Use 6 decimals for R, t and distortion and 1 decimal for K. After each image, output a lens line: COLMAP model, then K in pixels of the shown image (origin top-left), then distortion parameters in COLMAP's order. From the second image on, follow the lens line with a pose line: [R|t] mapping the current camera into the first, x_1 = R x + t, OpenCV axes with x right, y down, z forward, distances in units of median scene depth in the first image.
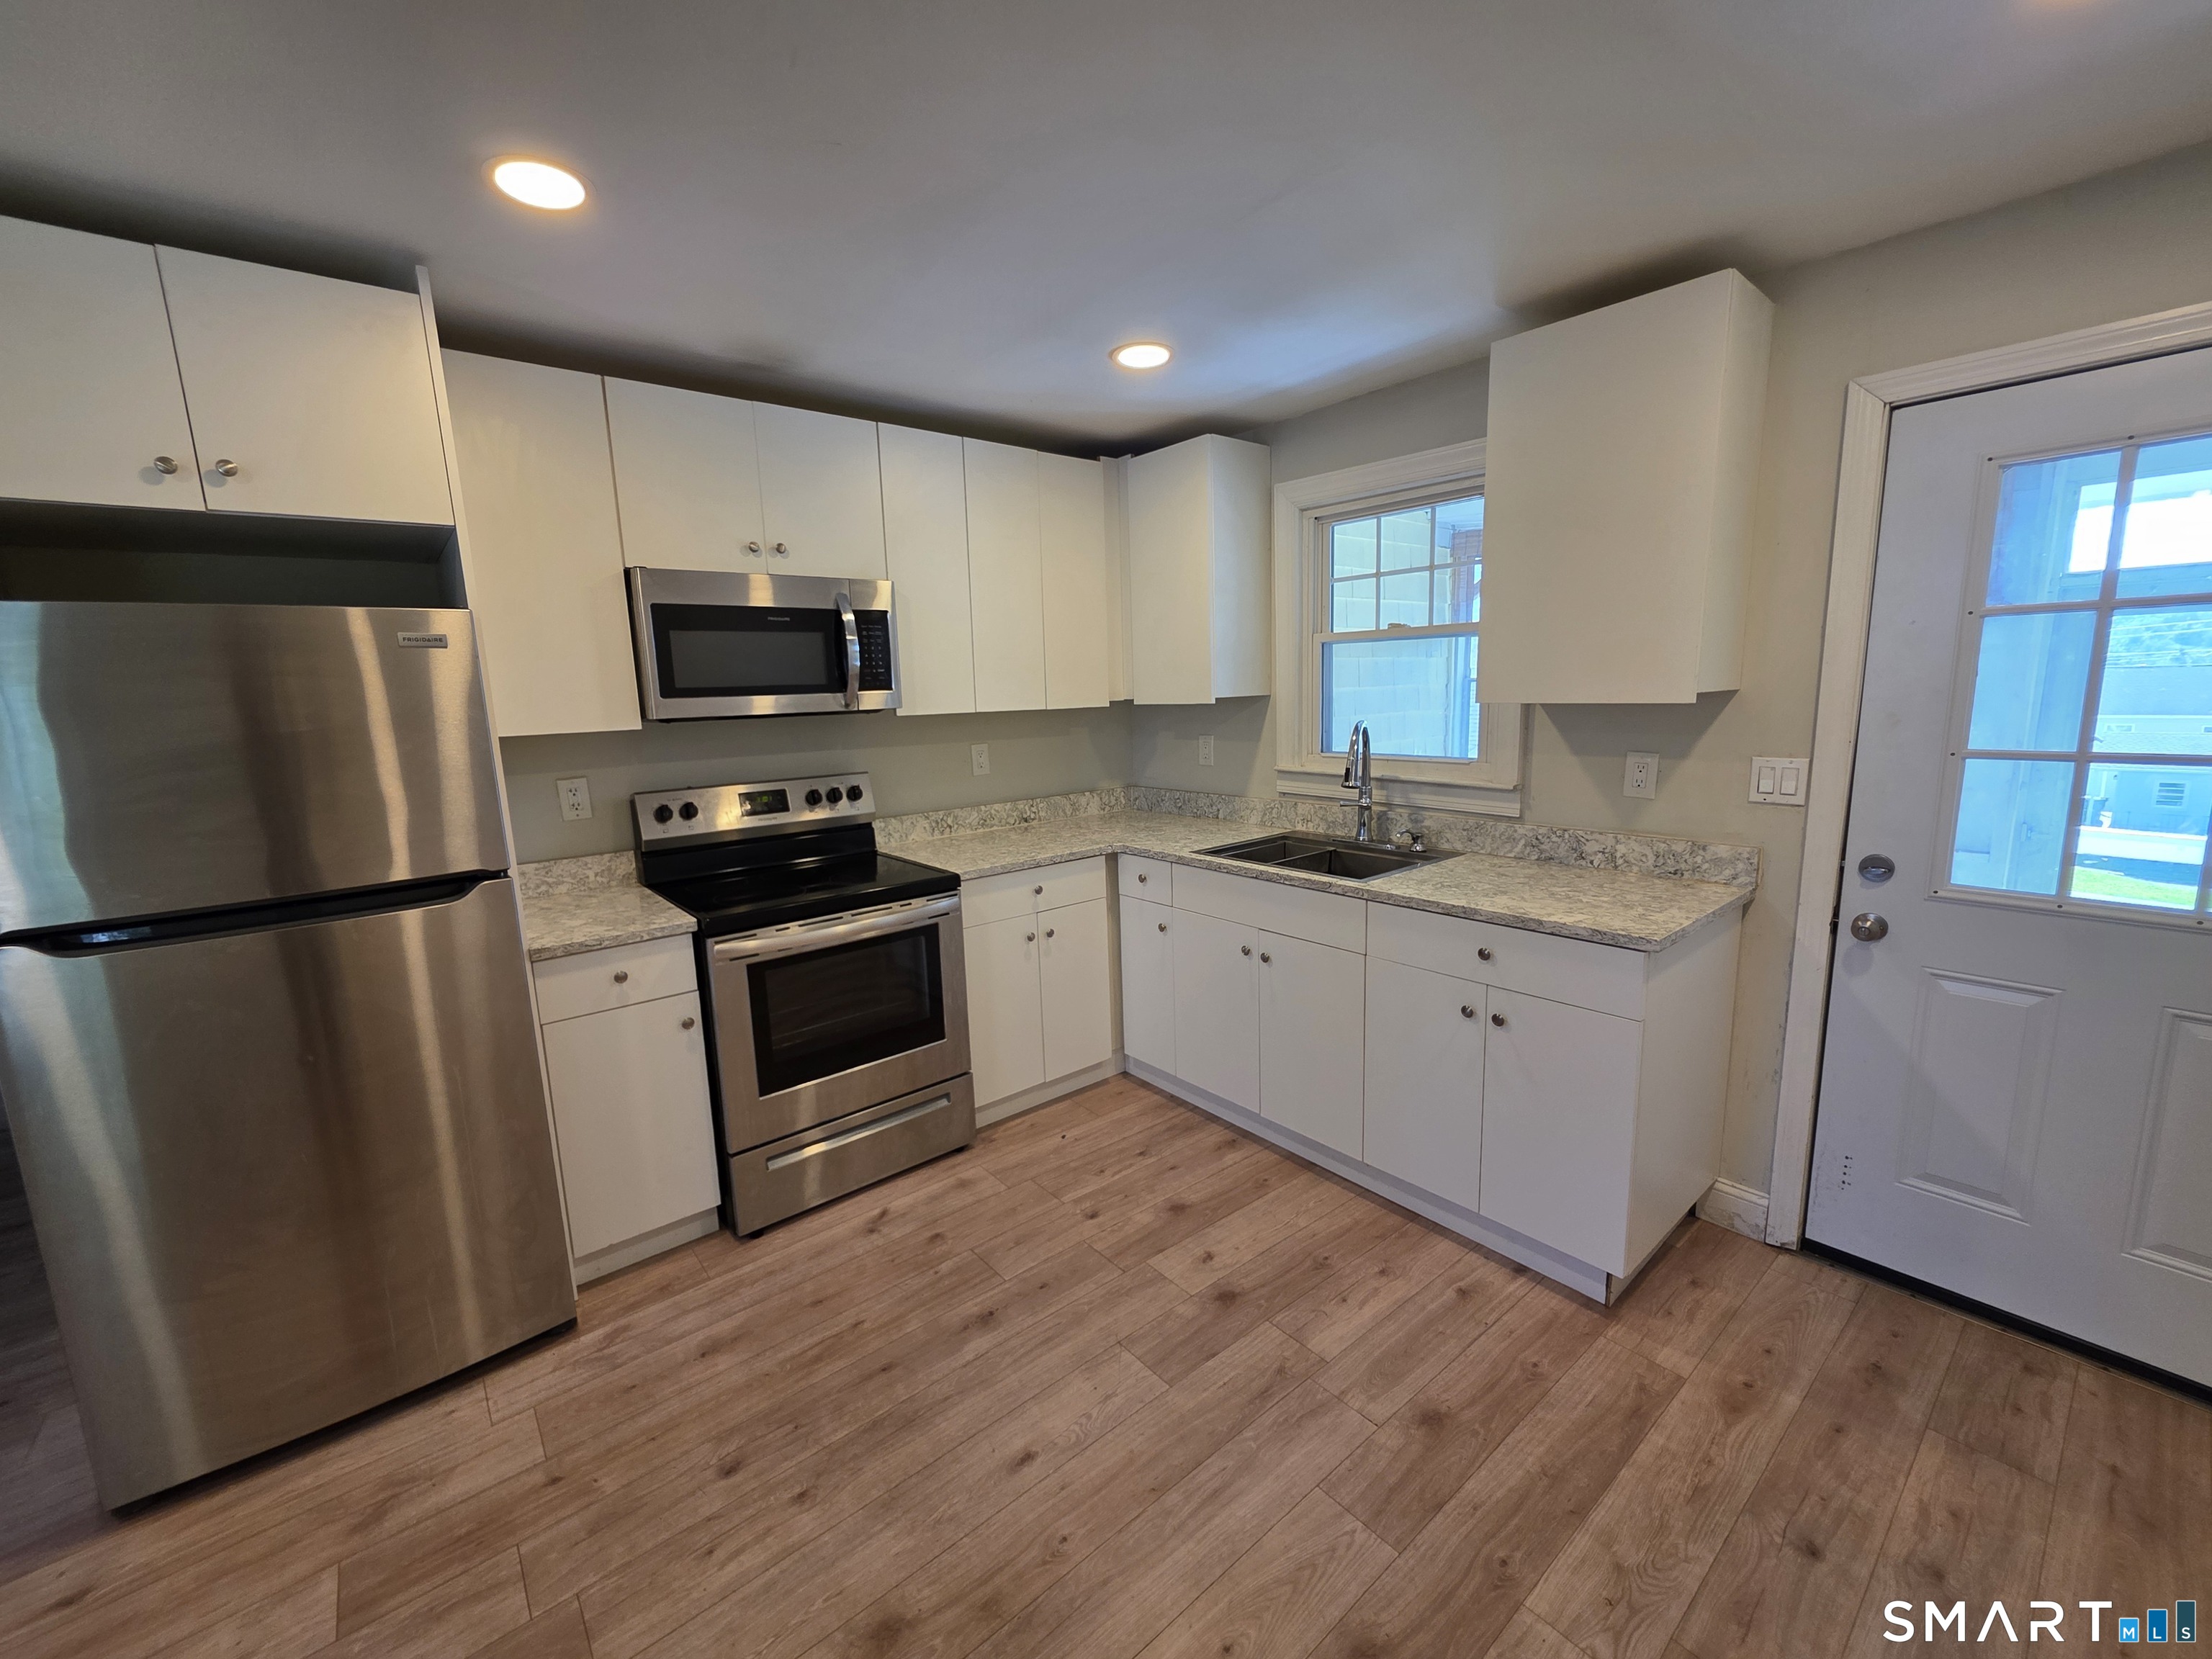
lens RADIAL K [[890.0, 0, 1103.1], [0, 890.0, 835.1], [0, 0, 1]] dist [0.000863, -0.000107]
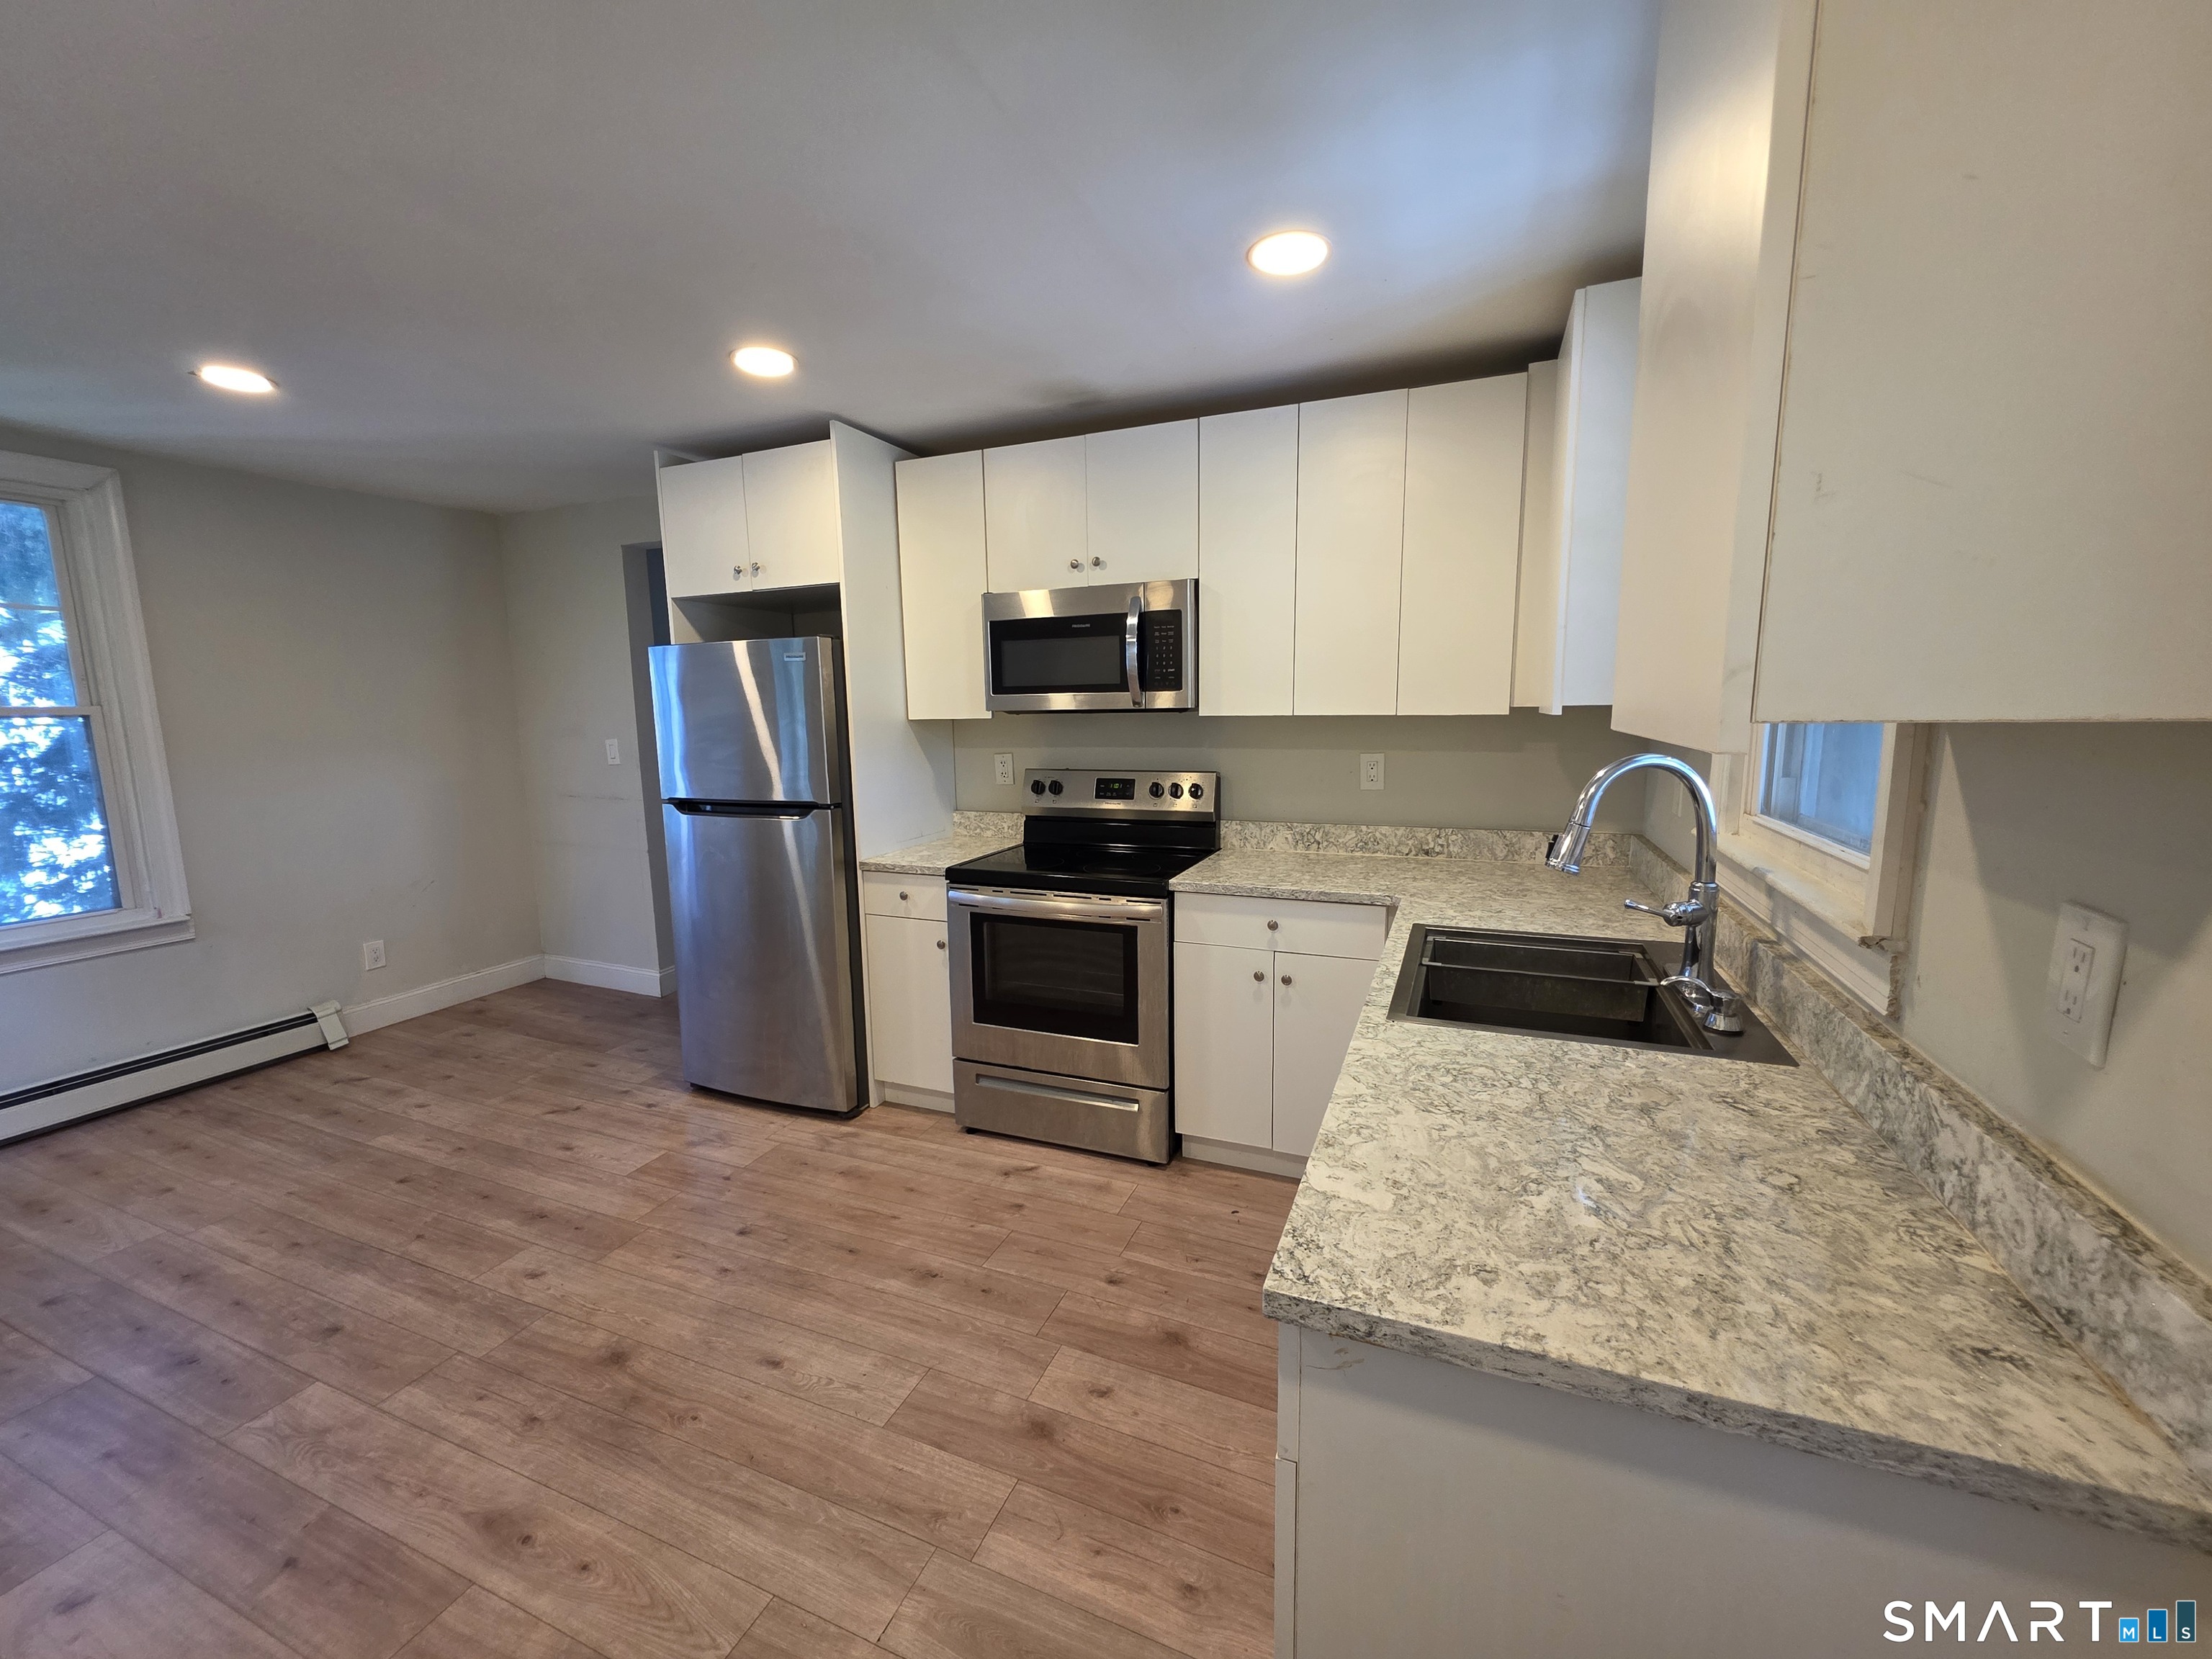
lens RADIAL K [[886.3, 0, 1101.2], [0, 886.3, 834.4], [0, 0, 1]] dist [0.000885, -0.000469]
pose [[0.466945, 0.152180, -0.871093, 0.734213], [-0.146757, 0.984756, 0.093369, -0.100881], [0.872023, 0.084241, 0.482161, 0.558613]]
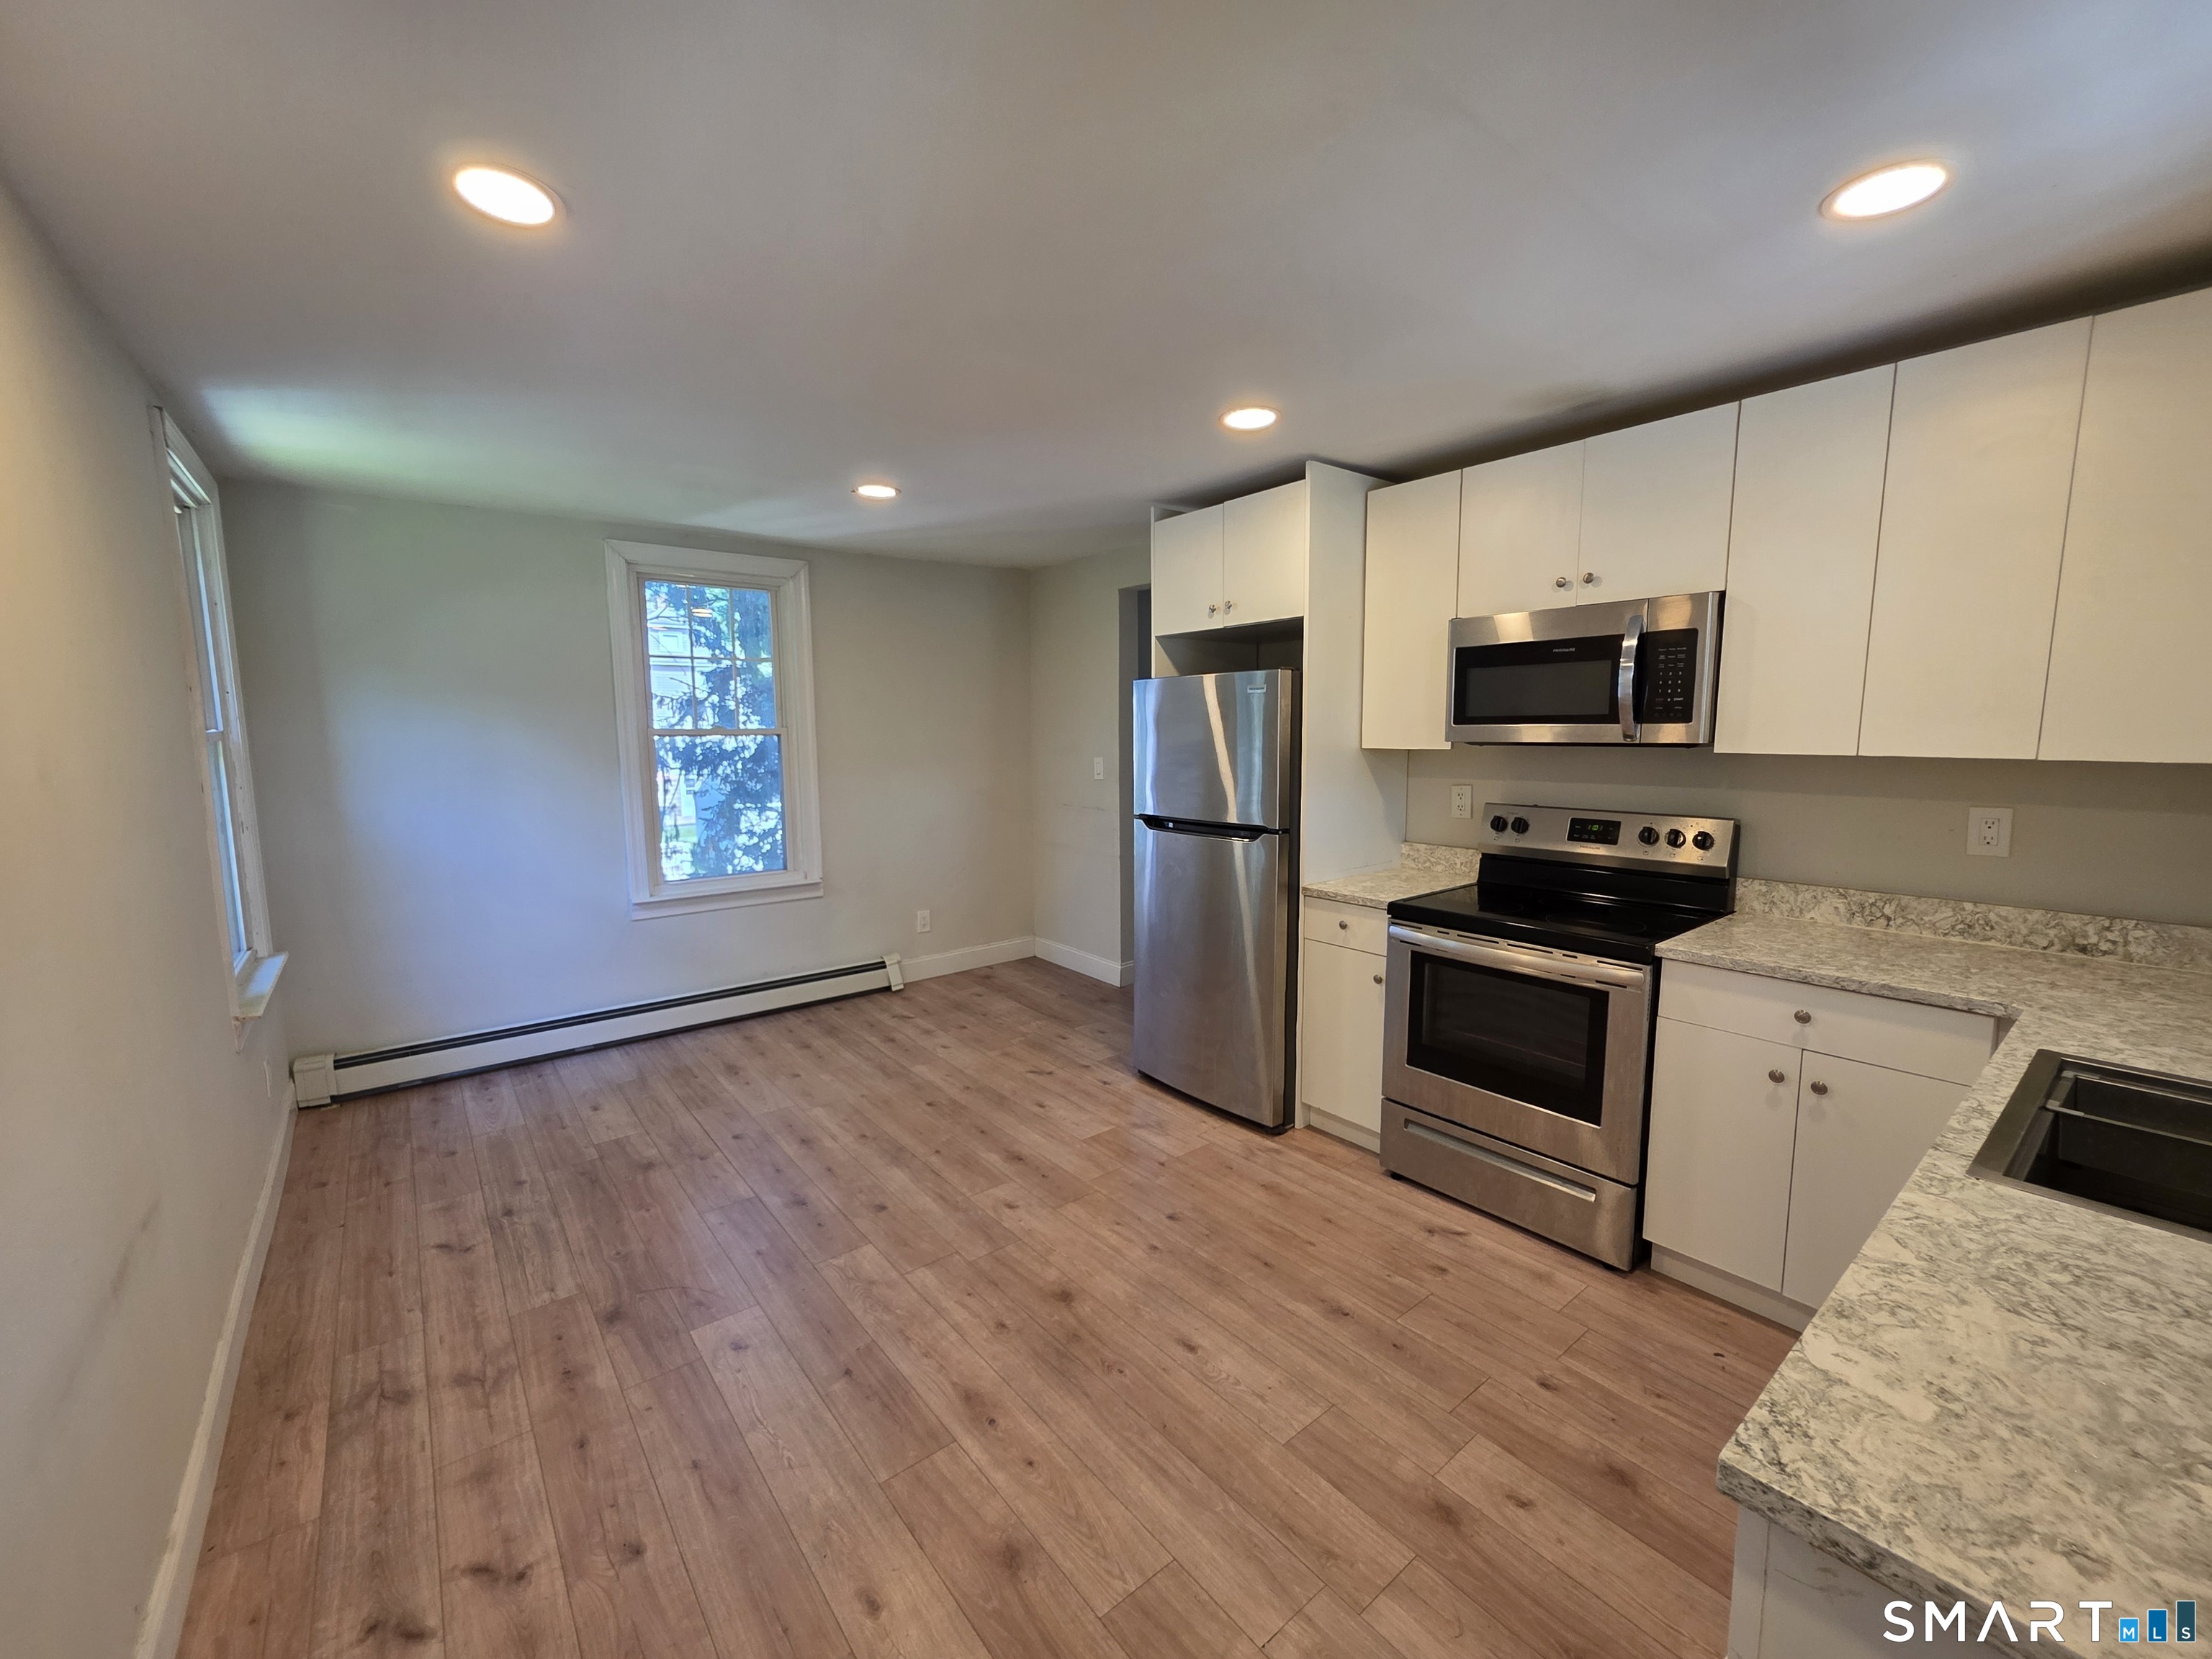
lens RADIAL K [[892.0, 0, 1094.5], [0, 892.0, 835.1], [0, 0, 1]] dist [0.001499, 0.000587]
pose [[-0.019229, 0.153933, -0.987894, 0.760138], [-0.156608, 0.975416, 0.155037, -0.122814], [0.987474, 0.157693, 0.005350, 0.551521]]
